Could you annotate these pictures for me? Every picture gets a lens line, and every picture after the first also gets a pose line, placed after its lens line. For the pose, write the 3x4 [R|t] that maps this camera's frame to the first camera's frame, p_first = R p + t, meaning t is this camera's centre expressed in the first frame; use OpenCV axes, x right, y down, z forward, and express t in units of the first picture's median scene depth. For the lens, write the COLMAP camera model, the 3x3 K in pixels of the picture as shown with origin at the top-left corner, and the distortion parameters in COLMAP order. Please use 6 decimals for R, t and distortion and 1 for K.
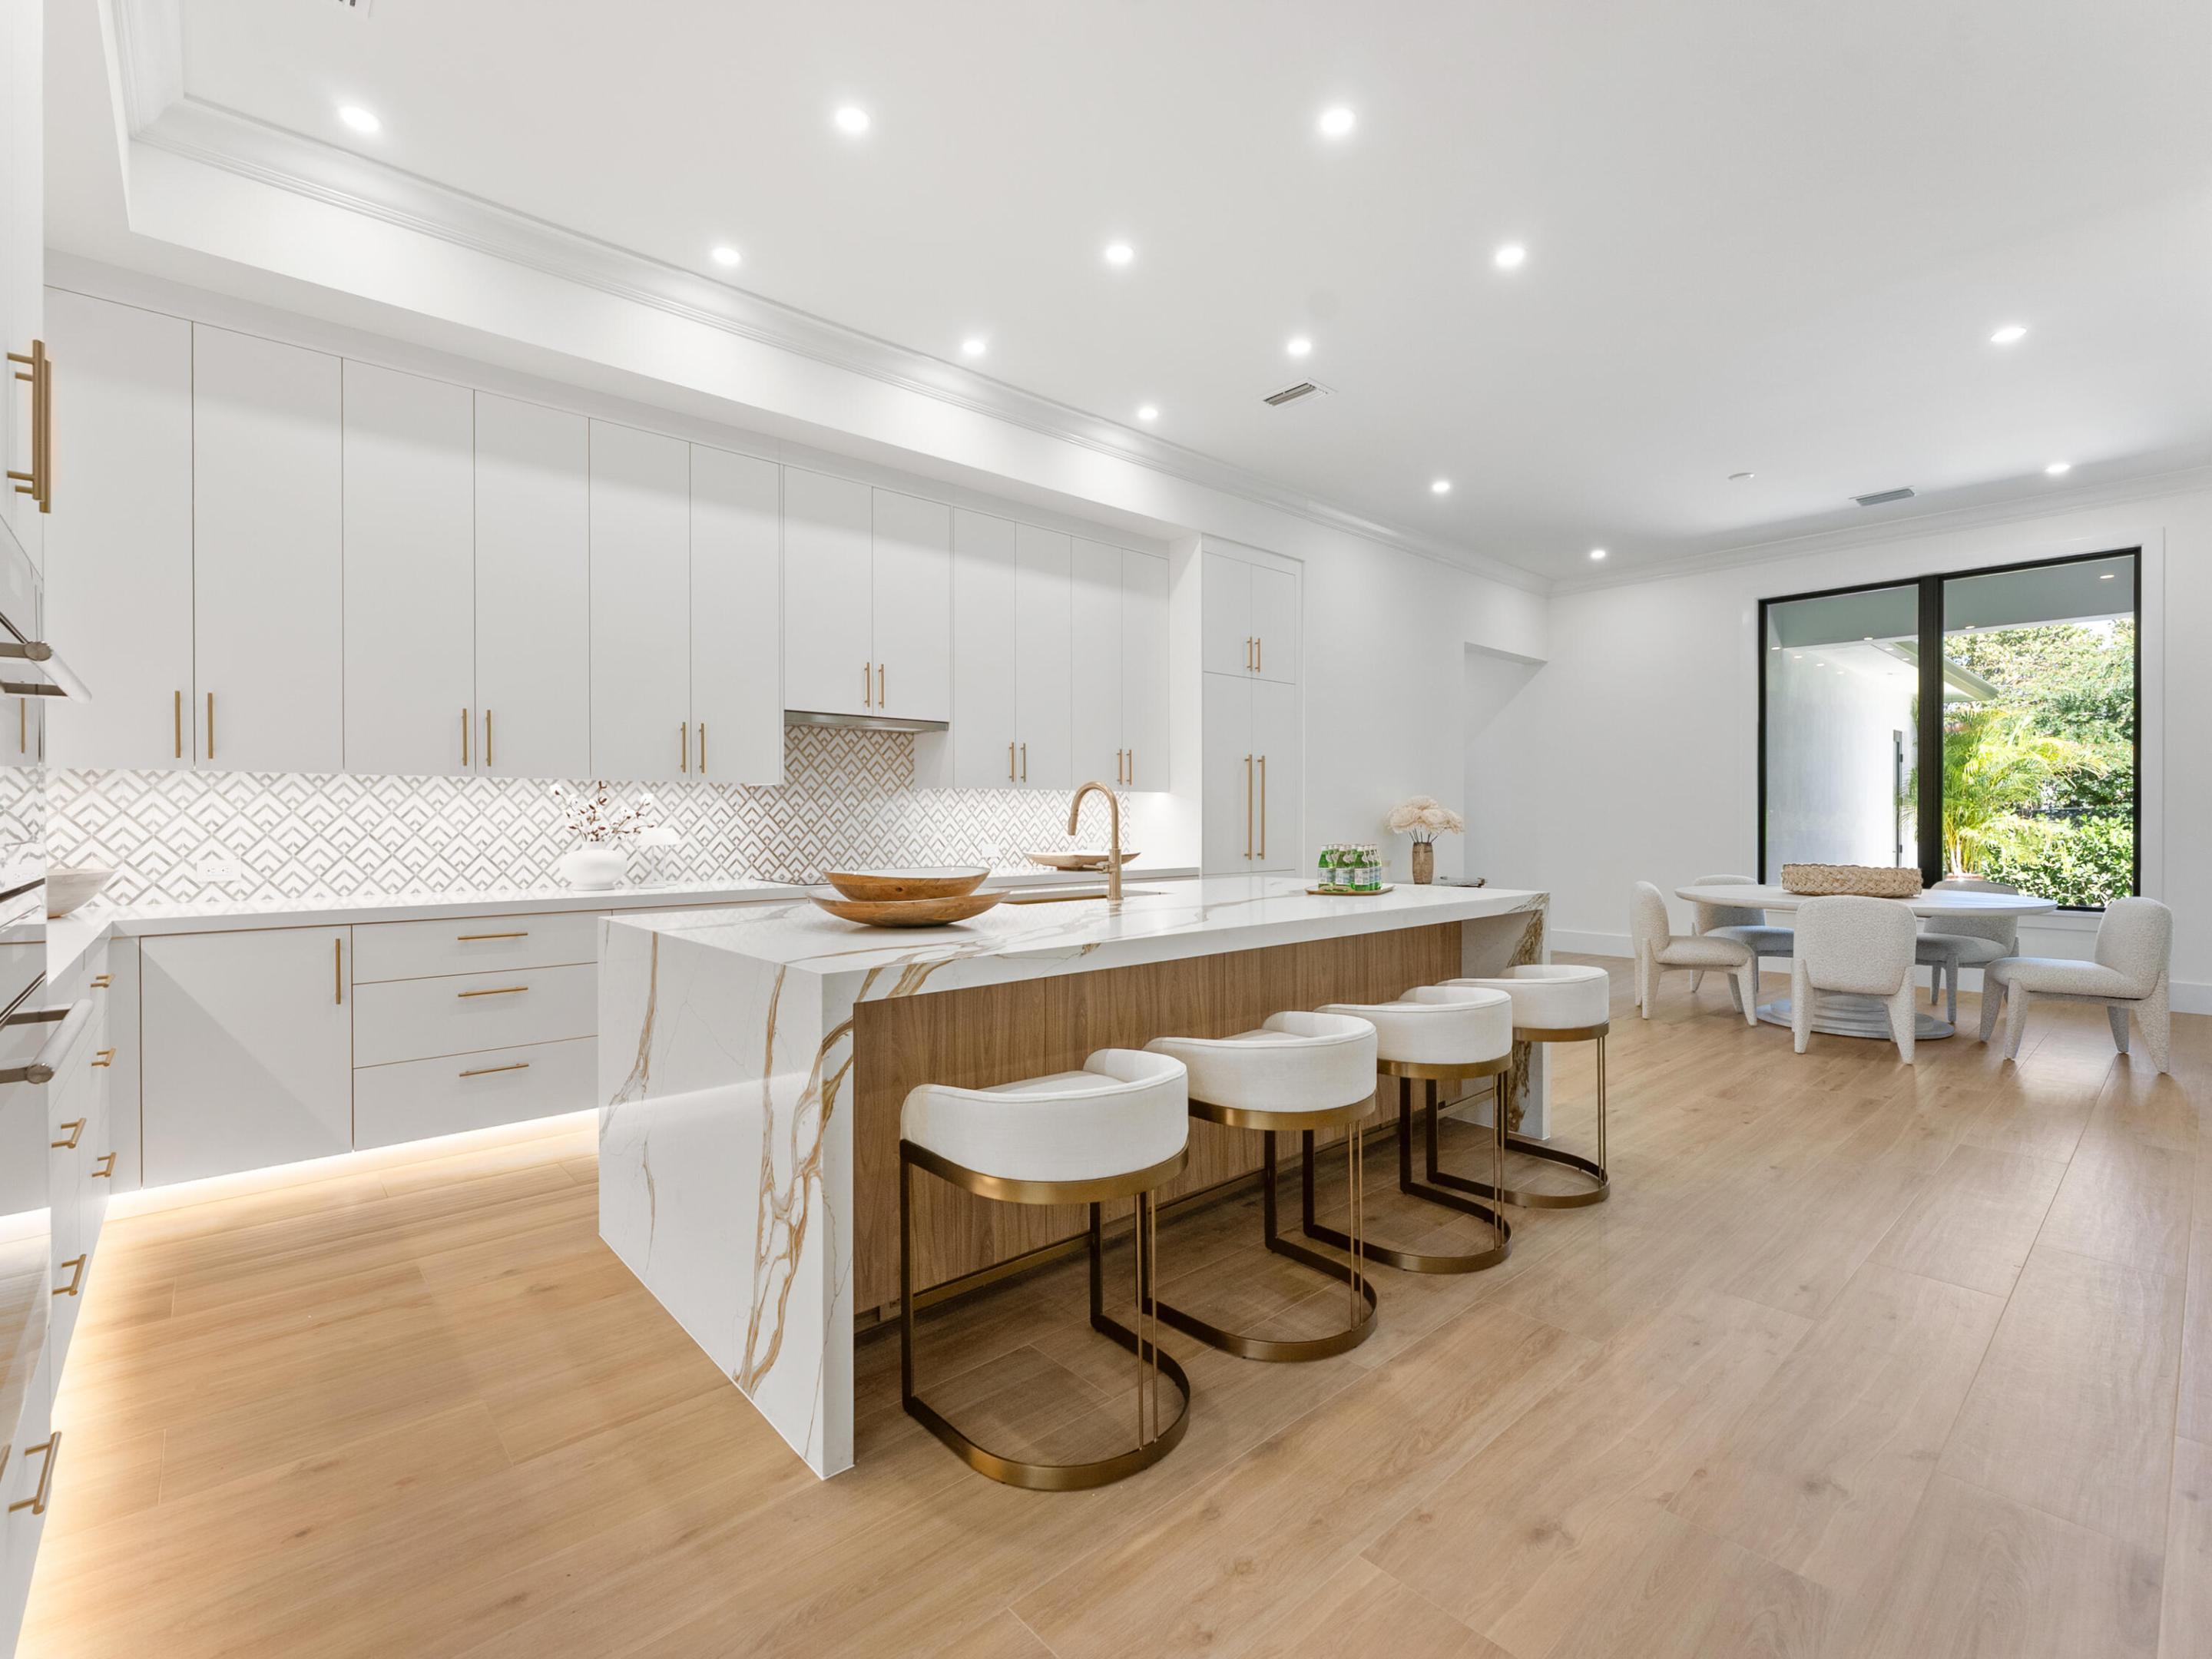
lens RADIAL K [[1003.8, 0, 1111.1], [0, 1003.8, 822.0], [0, 0, 1]] dist [-0.003345, -0.000795]
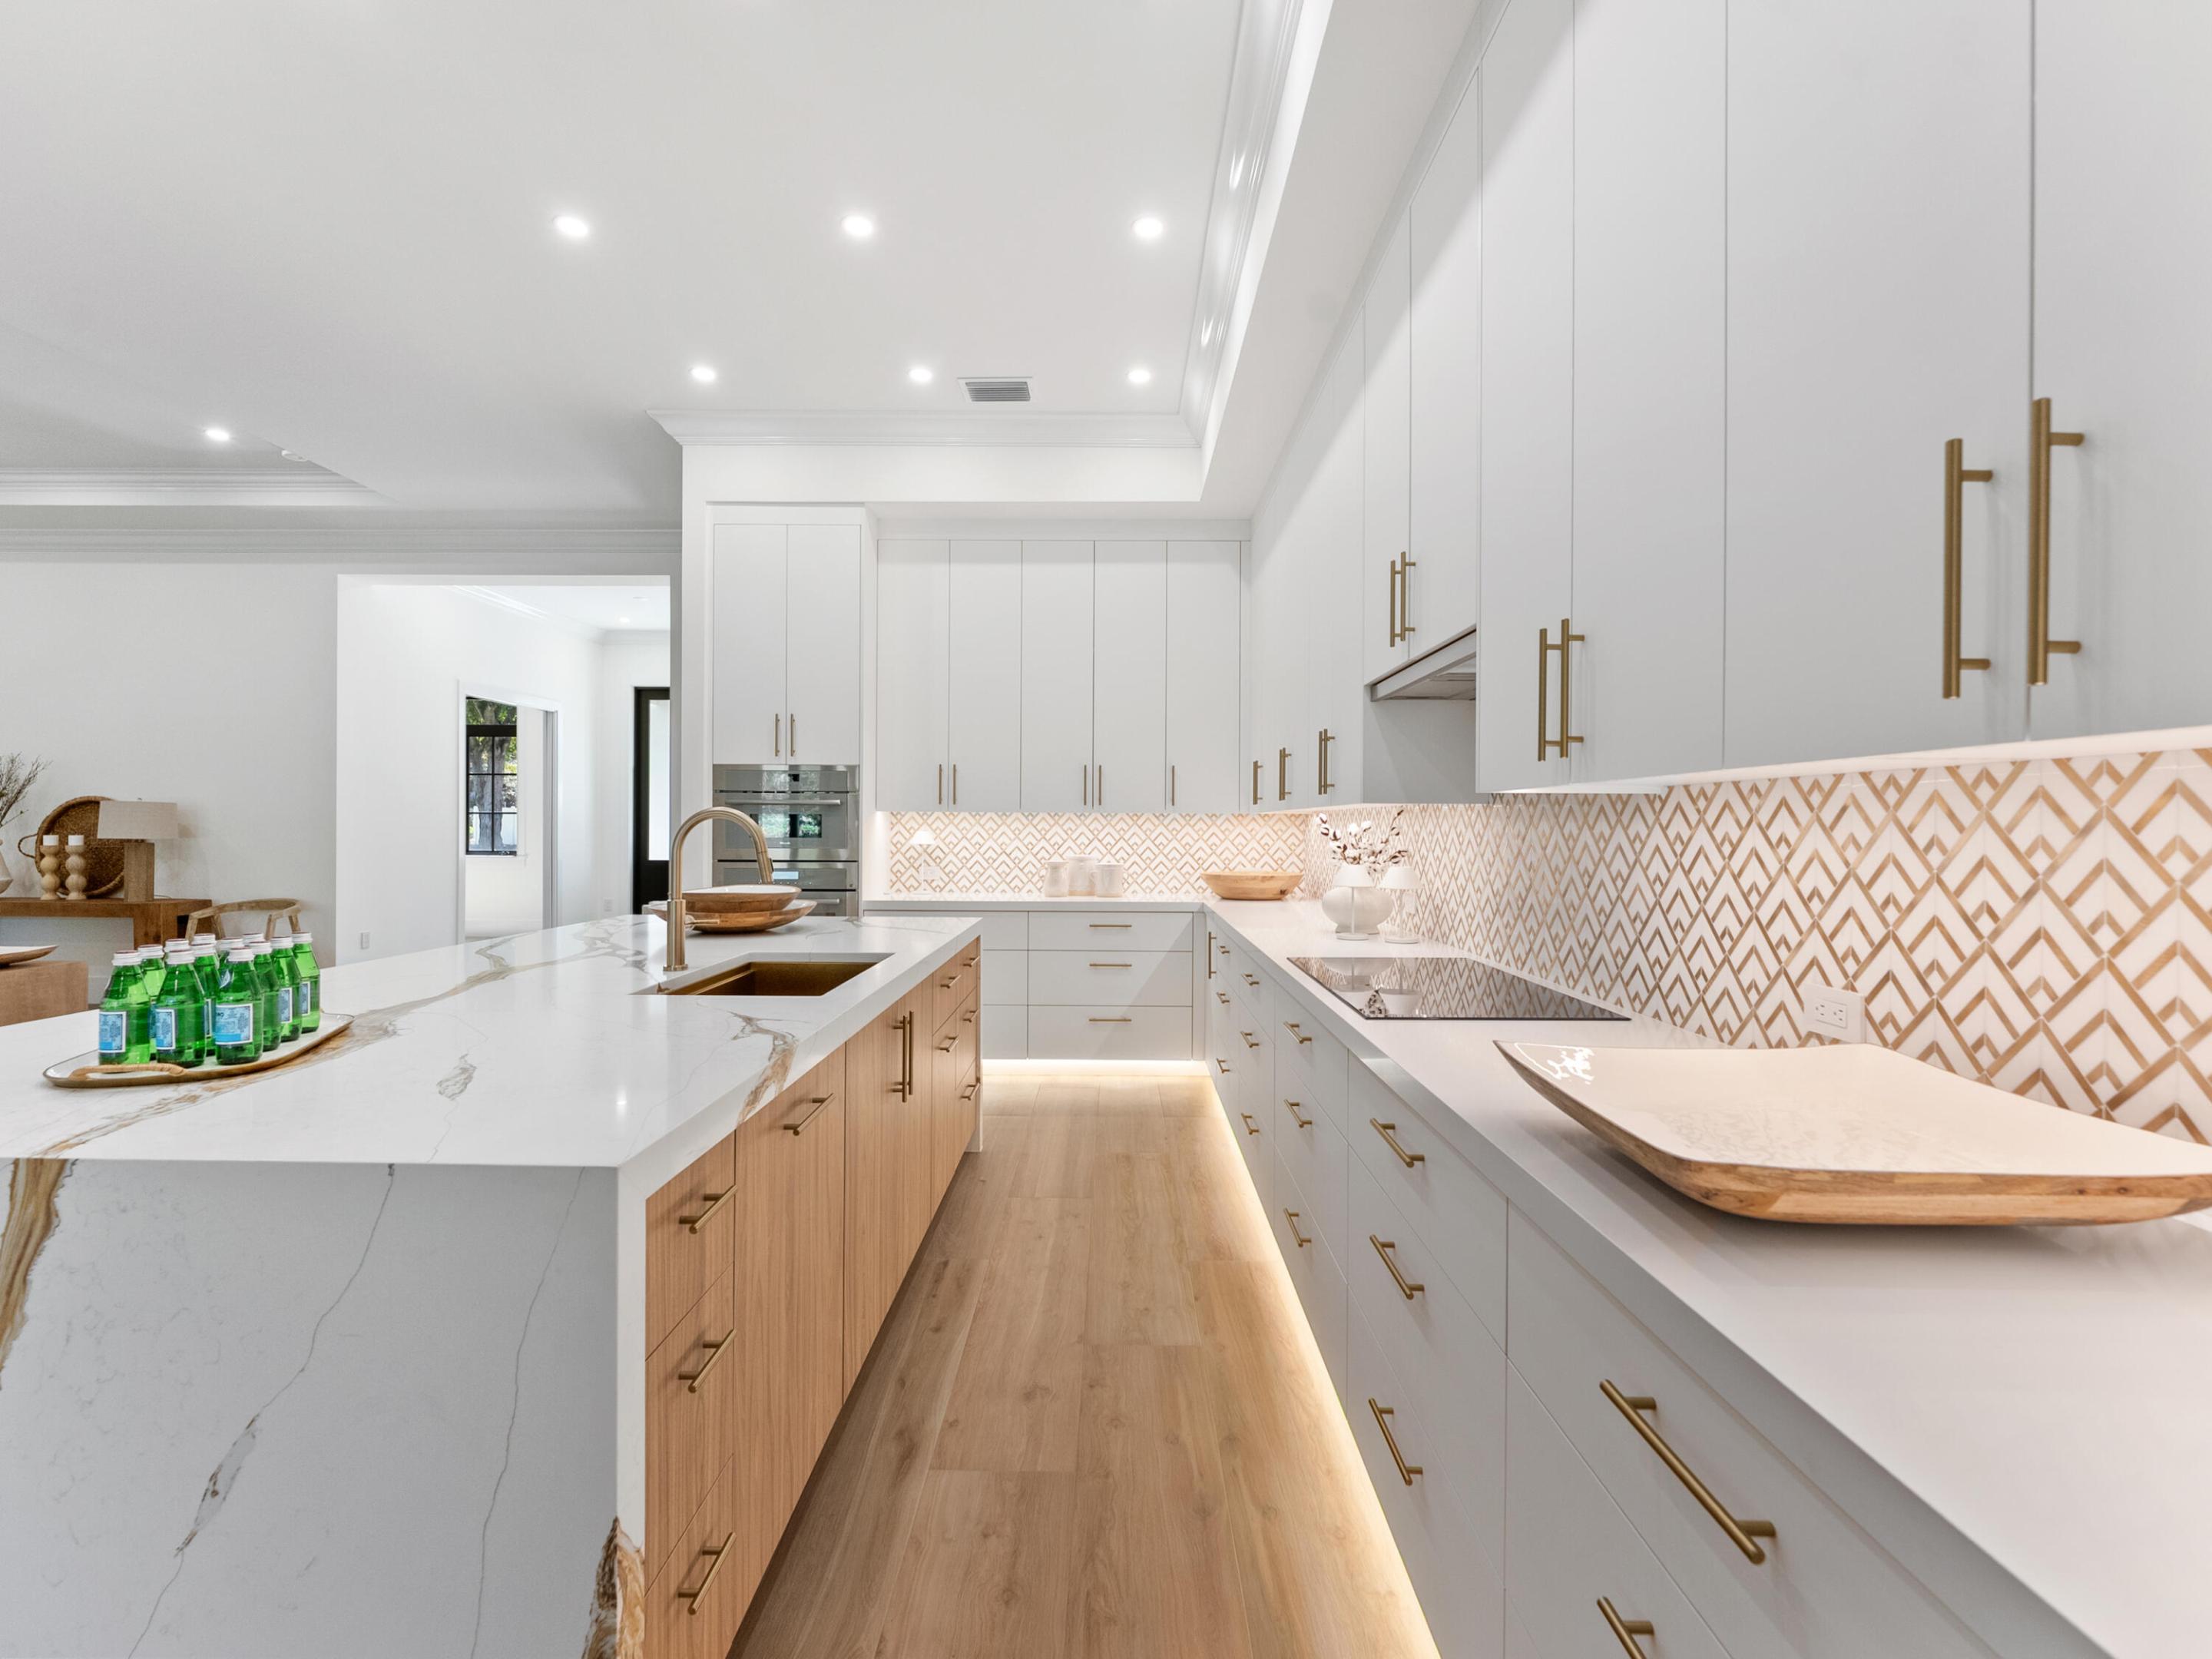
lens RADIAL K [[1006.3, 0, 1106.0], [0, 1006.3, 829.5], [0, 0, 1]] dist [0.000210, -0.000535]
pose [[-0.673442, -0.001389, -0.739238, 0.250283], [-0.008234, 0.999950, 0.005622, -0.022742], [0.739194, 0.009873, -0.673420, 1.275957]]
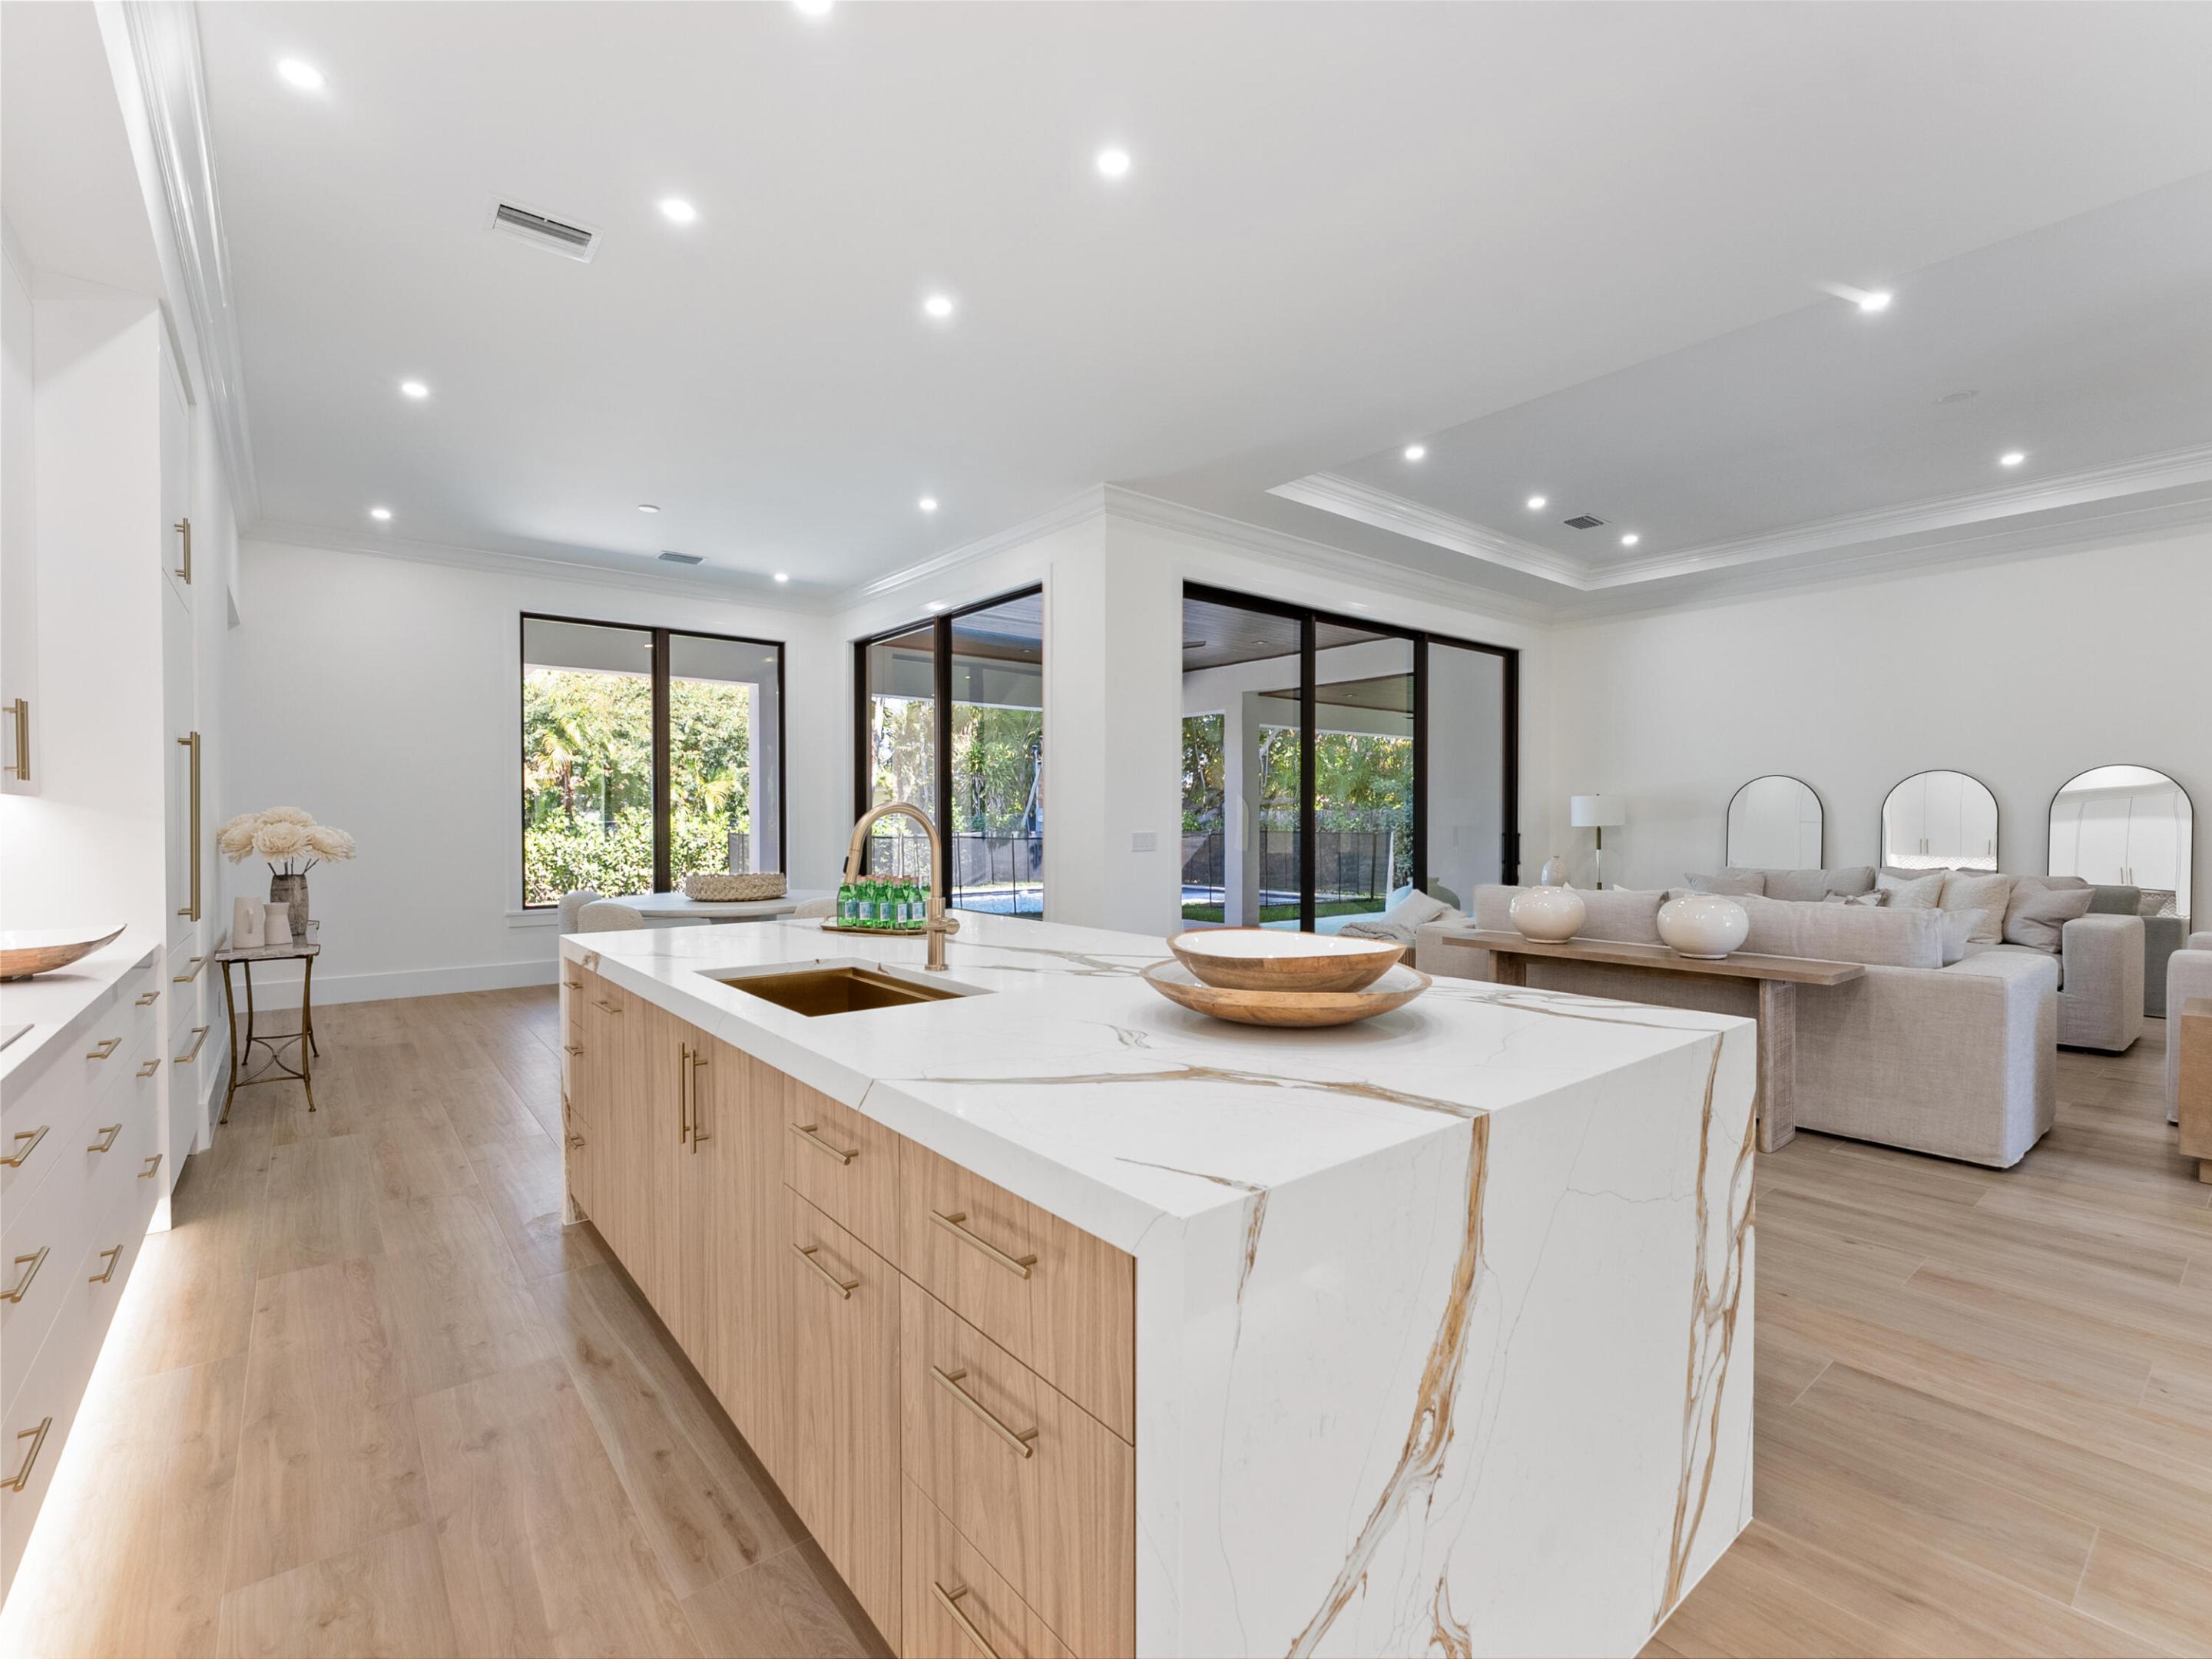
lens RADIAL K [[997.9, 0, 1105.8], [0, 997.9, 831.4], [0, 0, 1]] dist [-0.001084, -0.000144]
pose [[0.054572, -0.009855, 0.998461, -0.514610], [0.005110, 0.999941, 0.009590, -0.019432], [-0.998497, 0.004579, 0.054619, 0.620845]]
